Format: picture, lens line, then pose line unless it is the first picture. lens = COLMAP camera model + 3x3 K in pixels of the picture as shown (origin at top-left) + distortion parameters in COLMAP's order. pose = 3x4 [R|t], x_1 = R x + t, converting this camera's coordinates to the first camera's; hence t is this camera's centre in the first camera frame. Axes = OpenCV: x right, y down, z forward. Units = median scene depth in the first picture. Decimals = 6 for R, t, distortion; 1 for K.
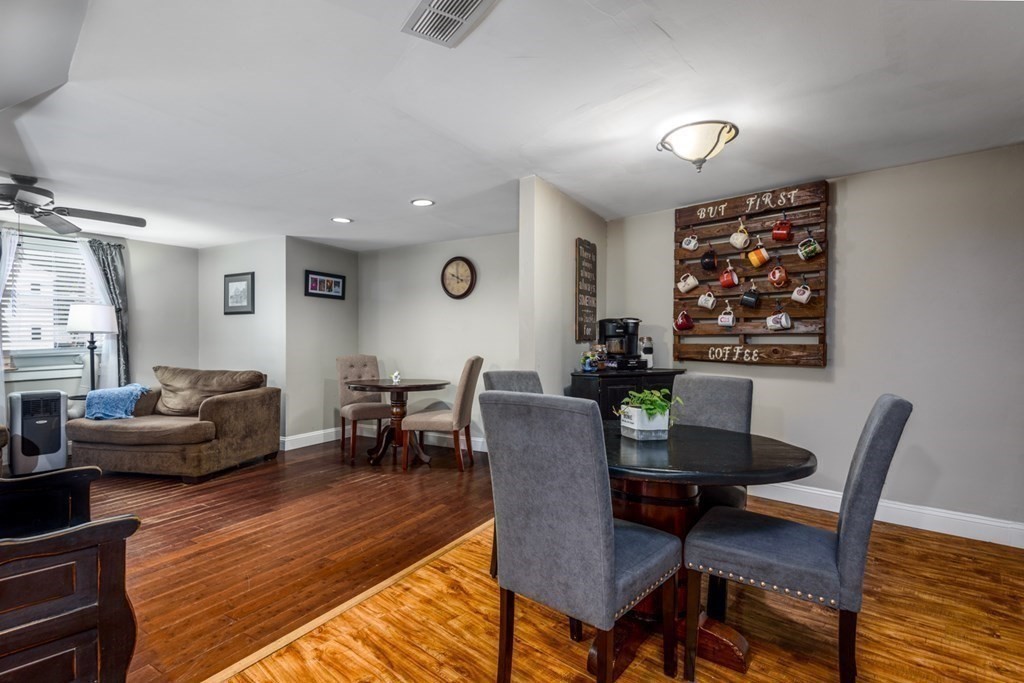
lens RADIAL K [[475.9, 0, 512.0], [0, 475.9, 341.5], [0, 0, 1]] dist [0.027658, -0.031545]
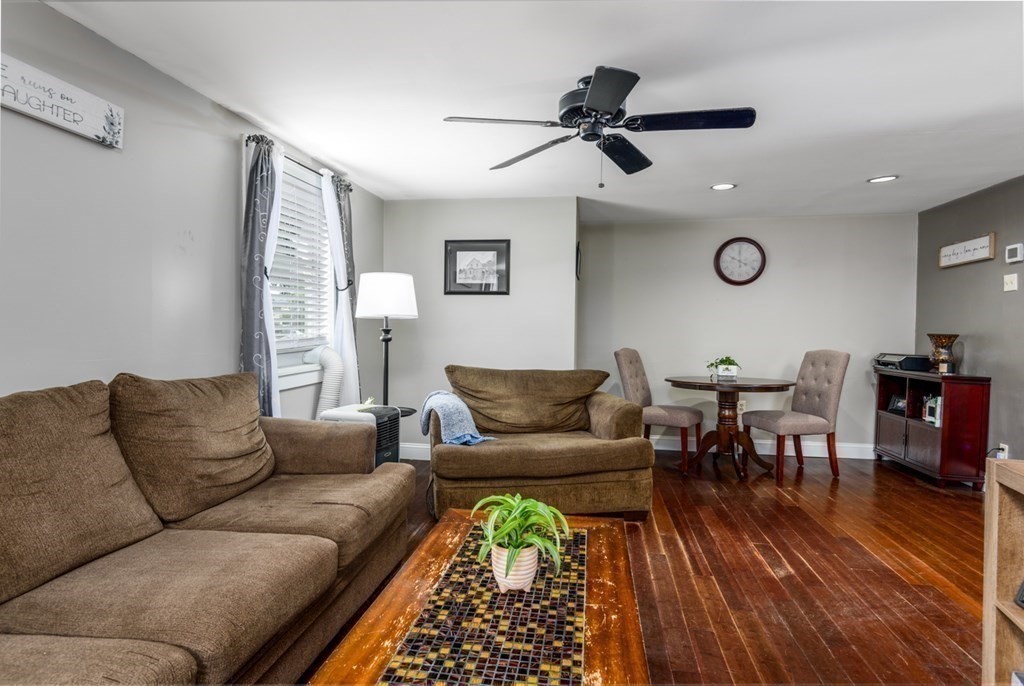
lens RADIAL K [[533.0, 0, 512.0], [0, 533.0, 343.0], [0, 0, 1]] dist [0.035079, -0.019288]
pose [[0.938589, 0.000367, 0.345038, -1.001704], [-0.009605, 0.999640, 0.025065, -0.003494], [-0.344904, -0.026840, 0.938254, 0.242537]]
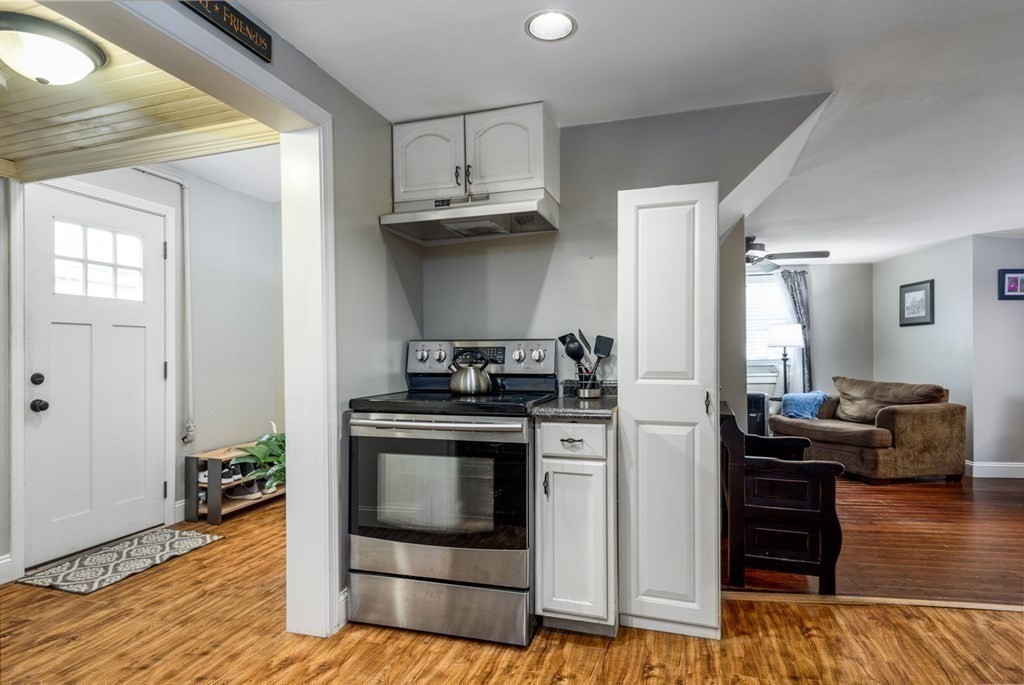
lens RADIAL K [[551.7, 0, 511.1], [0, 551.7, 353.0], [0, 0, 1]] dist [0.025007, -0.012575]
pose [[0.409023, -0.004817, -0.912511, 0.135593], [0.000112, 0.999986, -0.005229, 0.004069], [0.912524, 0.002036, 0.409018, -0.230108]]
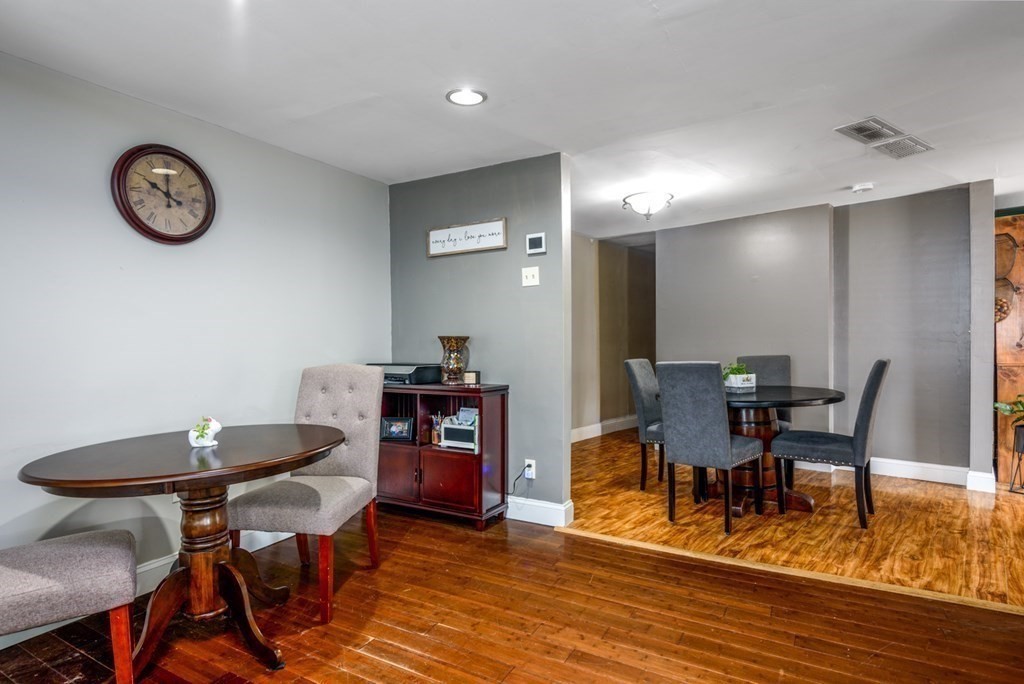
lens RADIAL K [[533.0, 0, 512.0], [0, 533.0, 342.0], [0, 0, 1]] dist [0.035079, -0.019288]
pose [[-0.001505, -0.011645, 0.999931, -0.715081], [0.009371, 0.999888, 0.011658, -0.002315], [-0.999955, 0.009387, -0.001395, 0.804724]]
